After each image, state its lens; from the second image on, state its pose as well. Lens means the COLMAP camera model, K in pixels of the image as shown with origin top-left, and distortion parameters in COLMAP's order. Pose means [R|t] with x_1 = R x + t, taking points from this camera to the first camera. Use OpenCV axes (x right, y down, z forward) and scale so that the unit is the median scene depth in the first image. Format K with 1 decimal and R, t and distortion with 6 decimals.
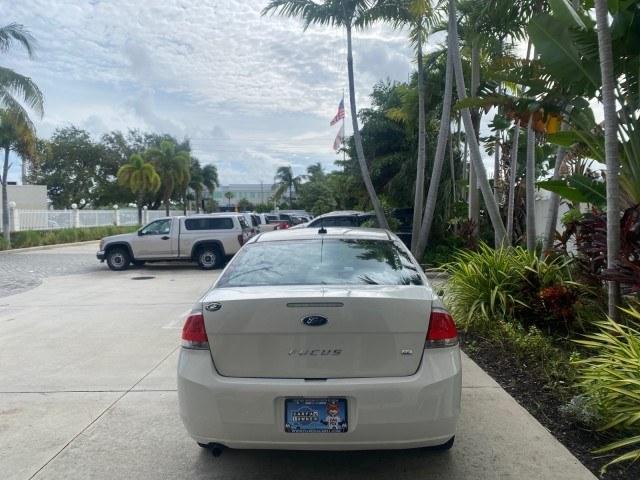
lens RADIAL K [[493.3, 0, 320.9], [0, 493.3, 239.7], [0, 0, 1]] dist [0.021219, -0.022458]
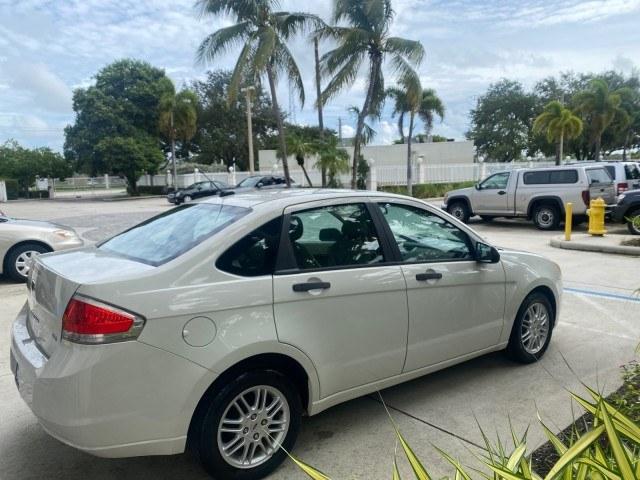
lens RADIAL K [[493.3, 0, 323.0], [0, 493.3, 237.9], [0, 0, 1]] dist [0.021219, -0.022458]
pose [[0.640854, 0.086379, -0.762788, 0.188918], [-0.014170, 0.994811, 0.100748, -0.007960], [0.767532, -0.053756, 0.638752, 0.131843]]
